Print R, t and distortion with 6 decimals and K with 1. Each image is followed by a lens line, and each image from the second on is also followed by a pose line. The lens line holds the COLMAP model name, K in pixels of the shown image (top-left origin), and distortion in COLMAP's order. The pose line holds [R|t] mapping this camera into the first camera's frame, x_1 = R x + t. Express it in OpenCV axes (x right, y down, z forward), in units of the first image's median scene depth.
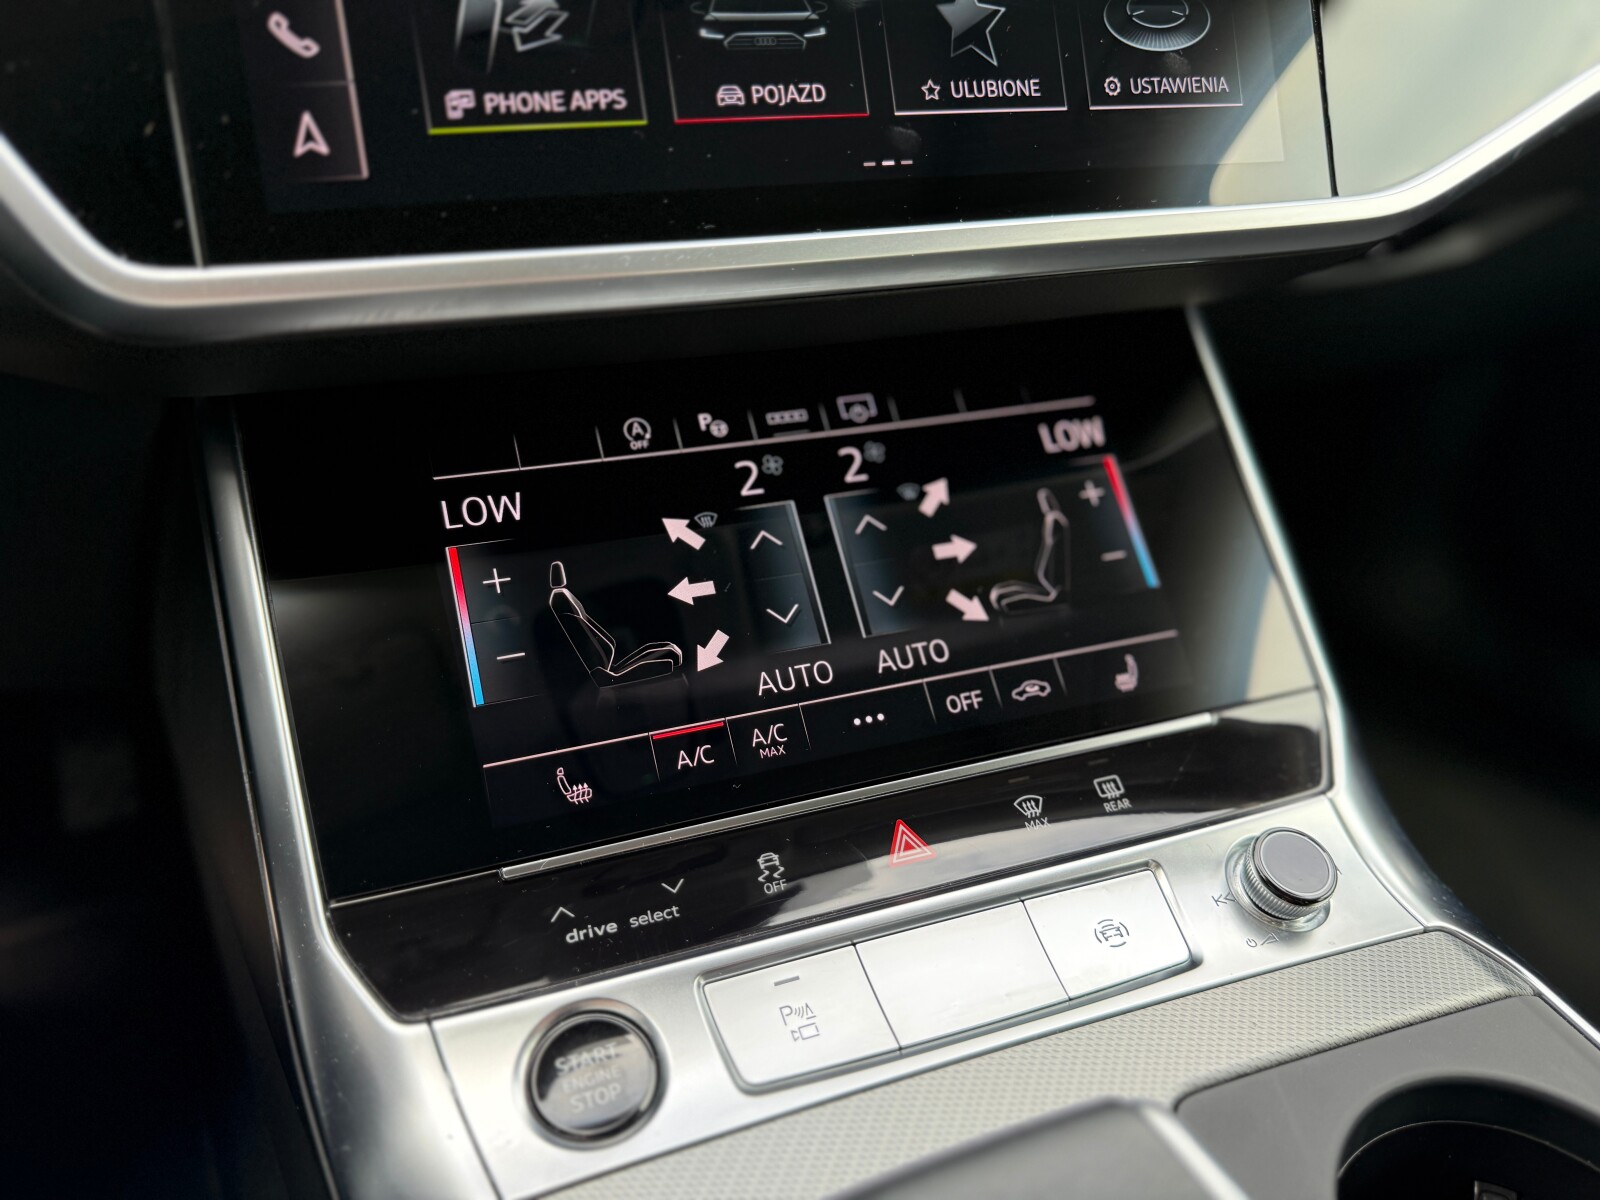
lens RADIAL K [[1151.3, 0, 800.0], [0, 1151.3, 600.0], [0, 0, 1]] dist [0.171006, -0.420352]
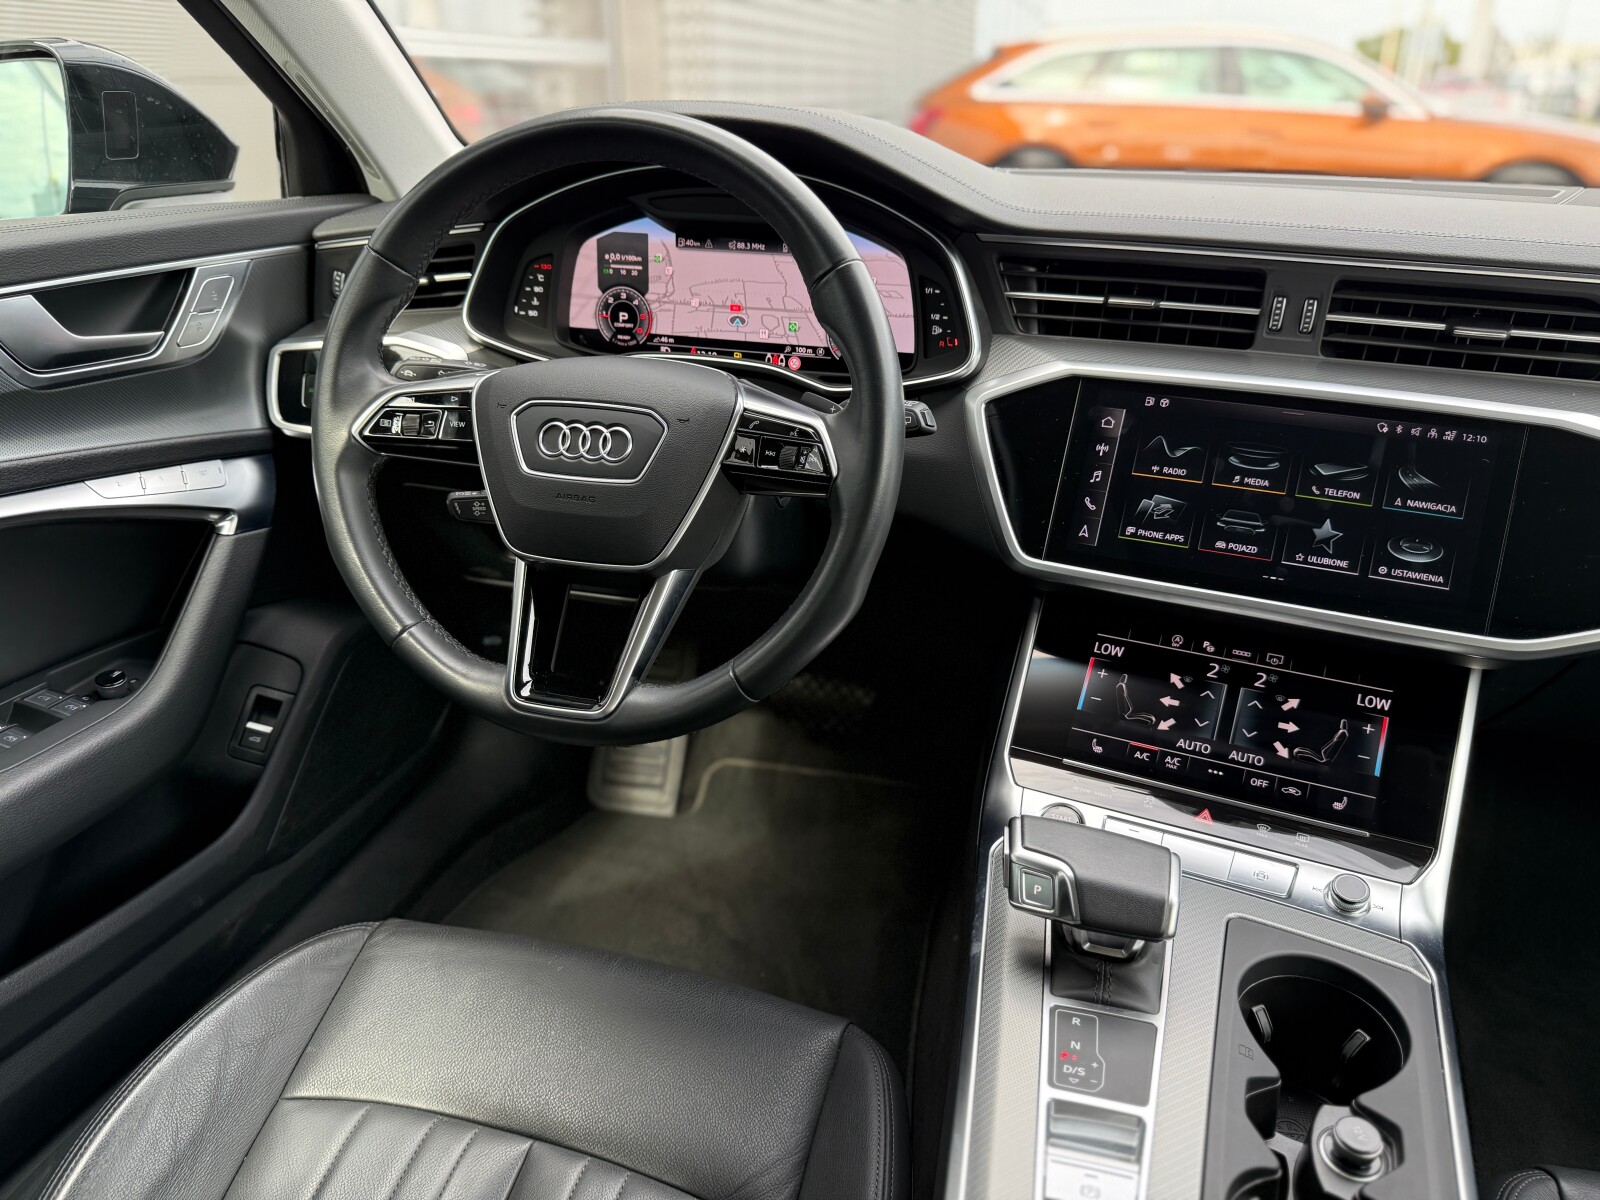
lens RADIAL K [[1137.9, 0, 802.6], [0, 1137.9, 602.6], [0, 0, 1]] dist [0.077073, -0.151717]
pose [[0.707297, 0.279177, -0.649455, 0.946894], [-0.357563, 0.933812, 0.012003, 0.048813], [0.609820, 0.223731, 0.760306, -1.553715]]
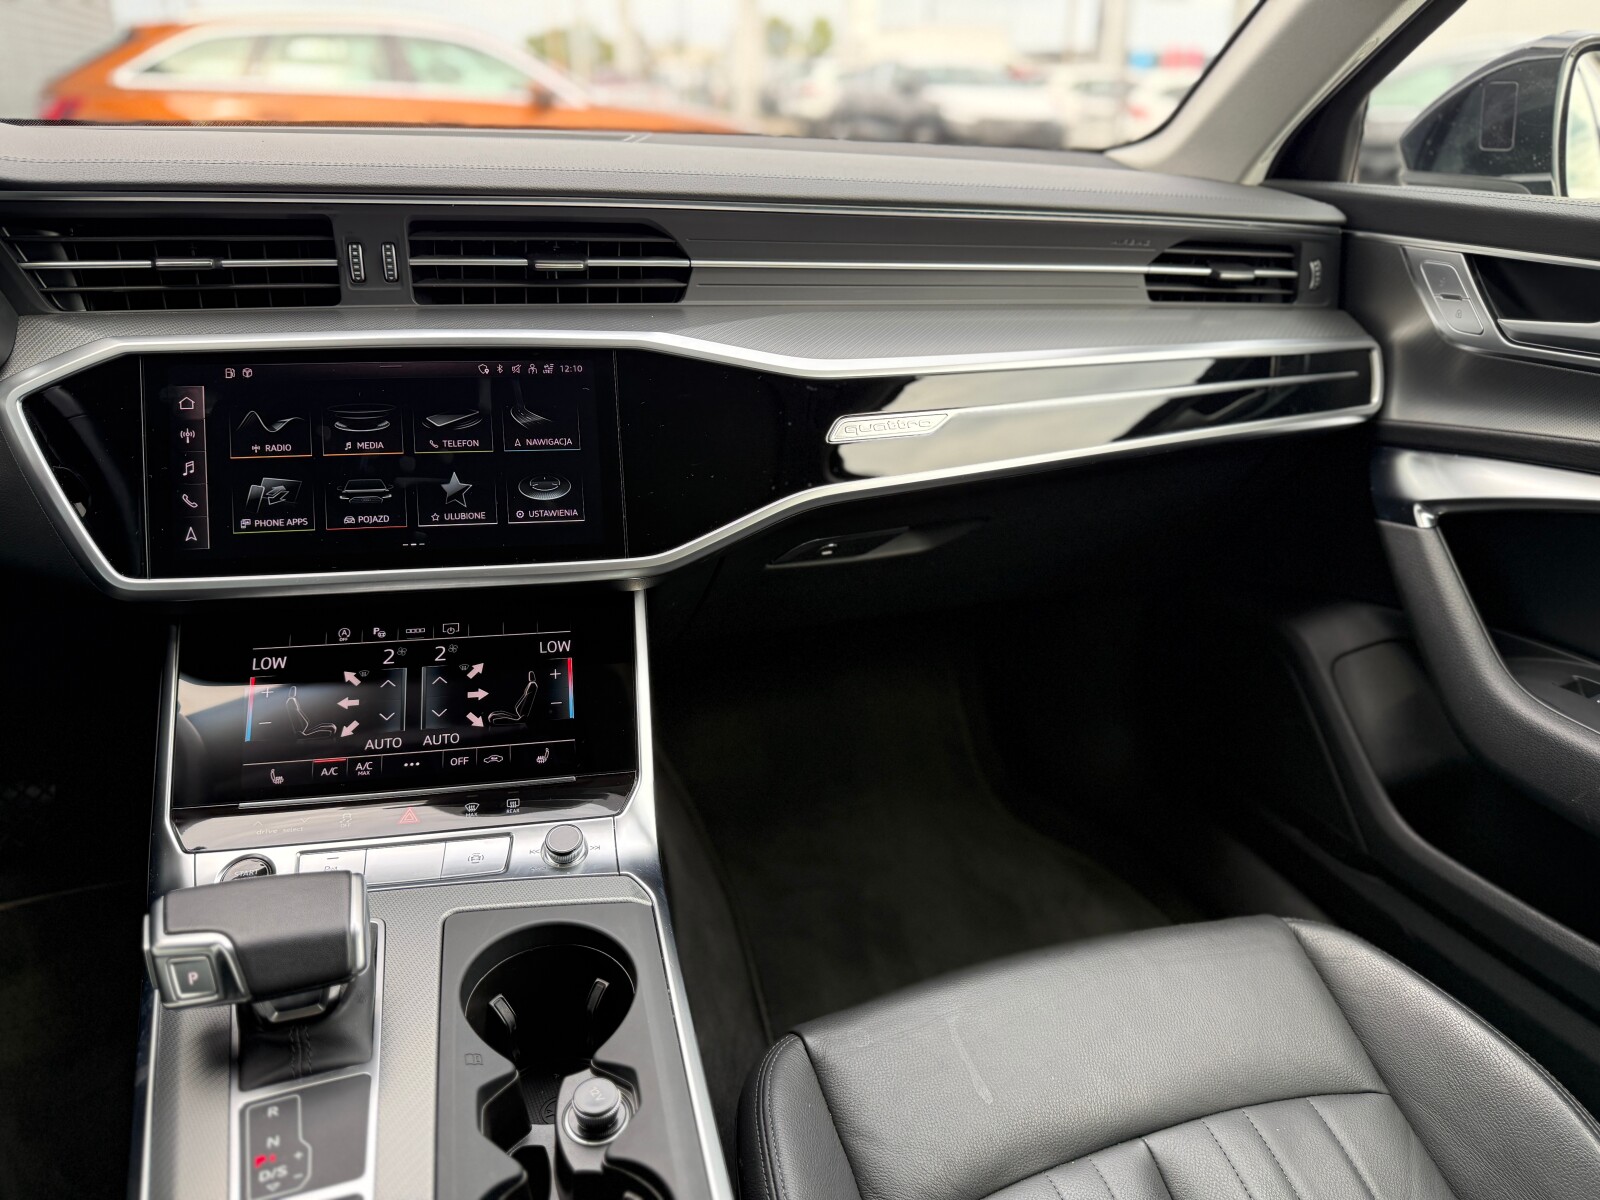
lens RADIAL K [[1122.7, 0, 805.6], [0, 1122.7, 599.1], [0, 0, 1]] dist [0.115305, -0.260351]
pose [[0.987941, 0.067903, -0.139146, 1.129208], [-0.084378, 0.989642, -0.116142, -0.027347], [0.129818, 0.126483, 0.983438, -1.182577]]
